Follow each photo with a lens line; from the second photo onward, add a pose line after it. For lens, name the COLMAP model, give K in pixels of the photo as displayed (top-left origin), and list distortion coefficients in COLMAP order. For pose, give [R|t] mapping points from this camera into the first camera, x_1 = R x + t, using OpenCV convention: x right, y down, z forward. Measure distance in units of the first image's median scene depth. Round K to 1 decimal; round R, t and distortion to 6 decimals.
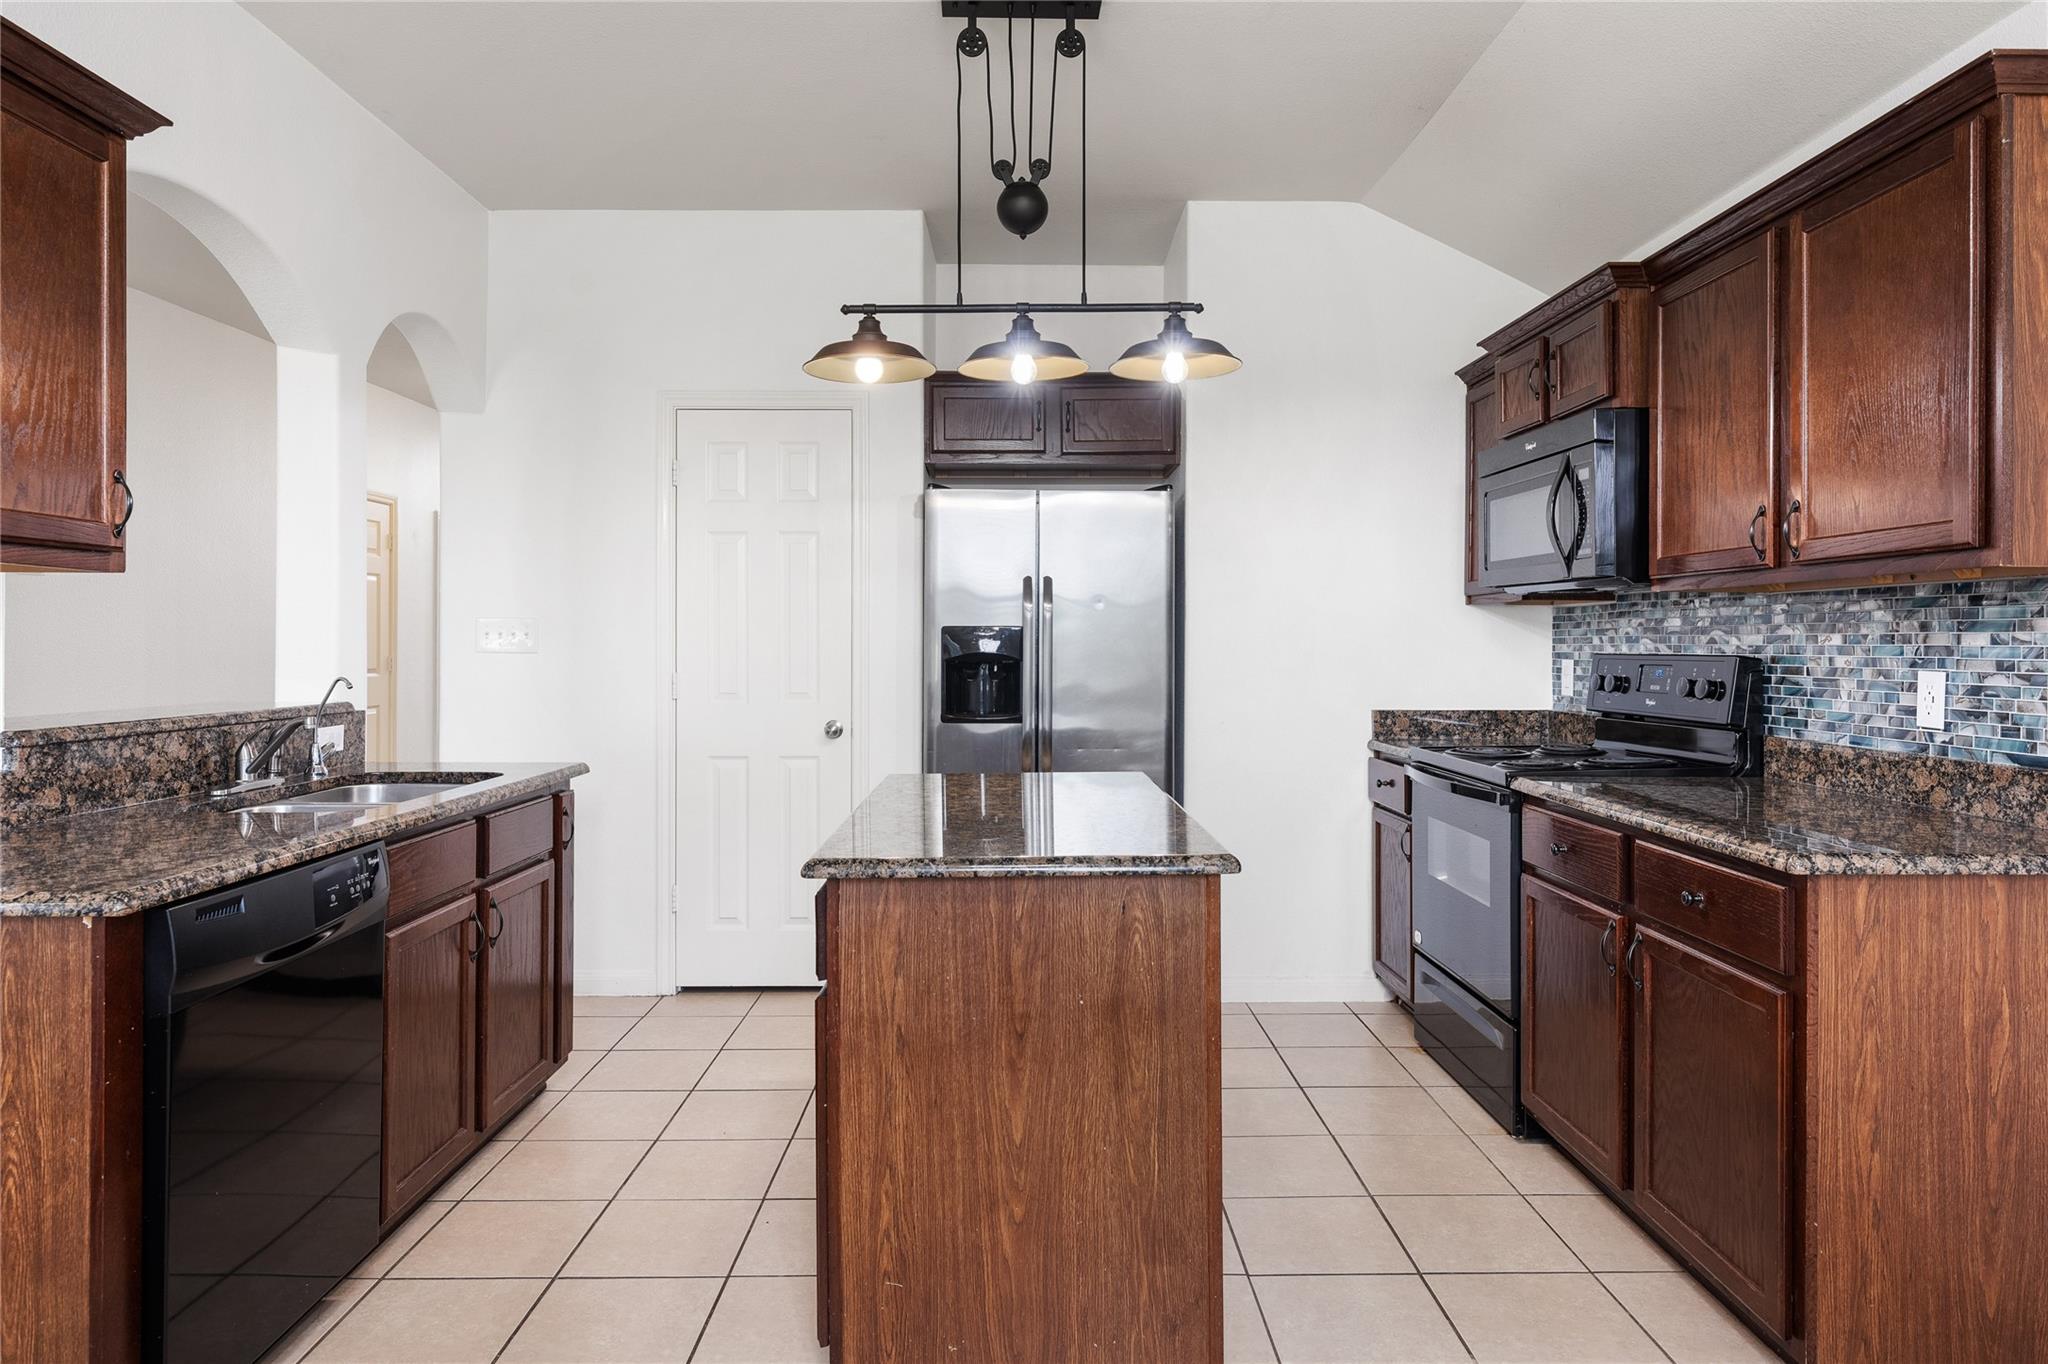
lens RADIAL K [[1244.5, 0, 1029.6], [0, 1244.5, 645.7], [0, 0, 1]] dist [0.003050, 0.000480]
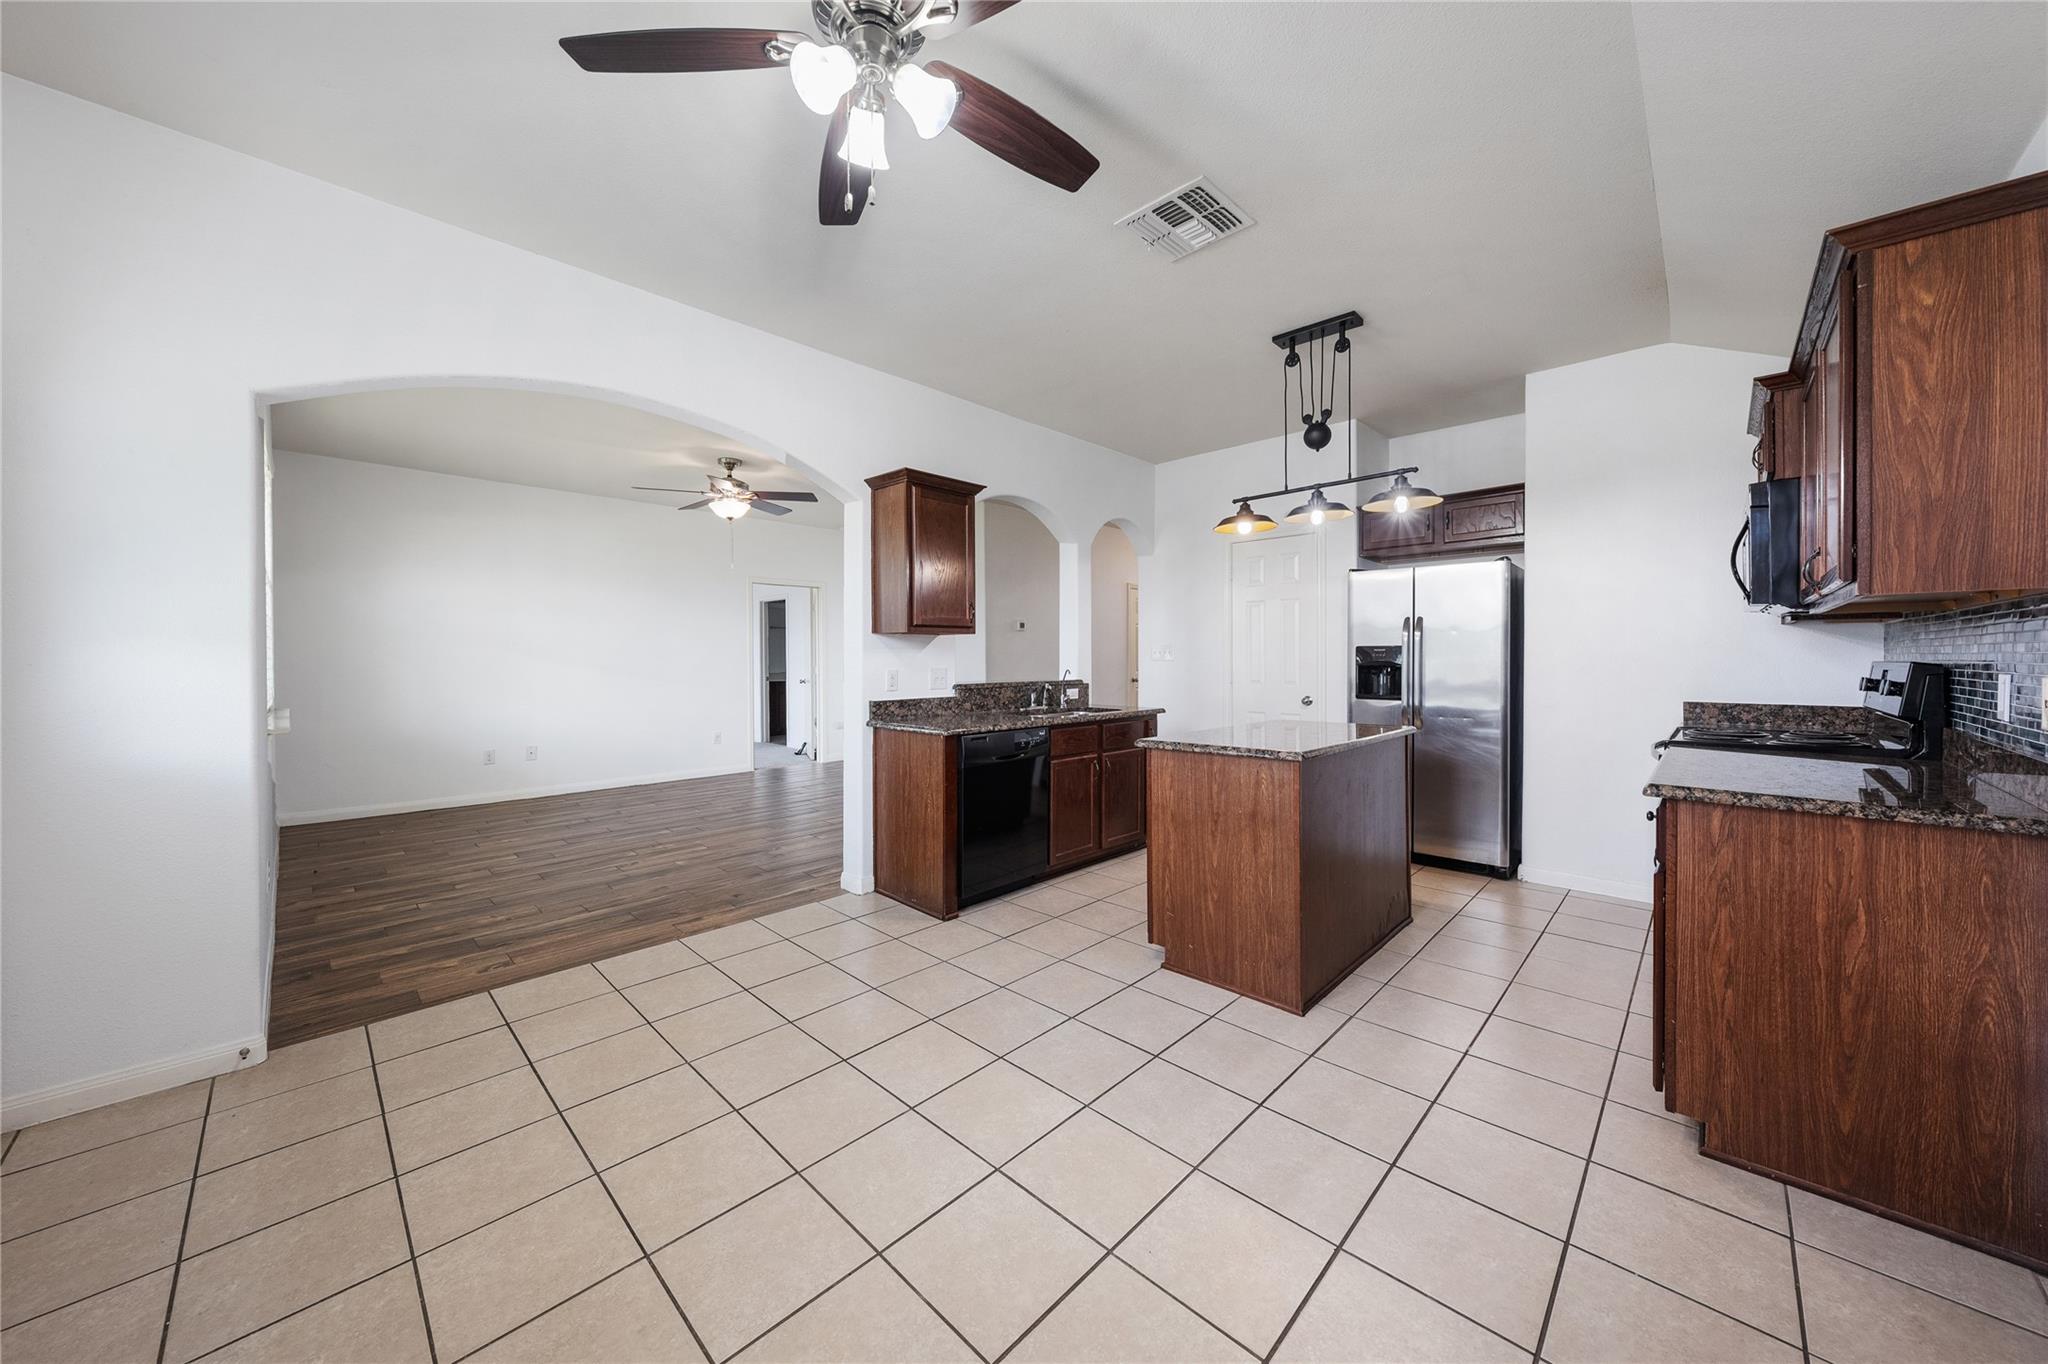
lens RADIAL K [[733.4, 0, 1024.1], [0, 733.4, 666.3], [0, 0, 1]] dist [0.003002, 0.000093]
pose [[0.708782, 0.005570, -0.705406, 0.698811], [0.001502, 0.999955, 0.009405, 0.006126], [0.705426, -0.007726, 0.708741, -0.230445]]
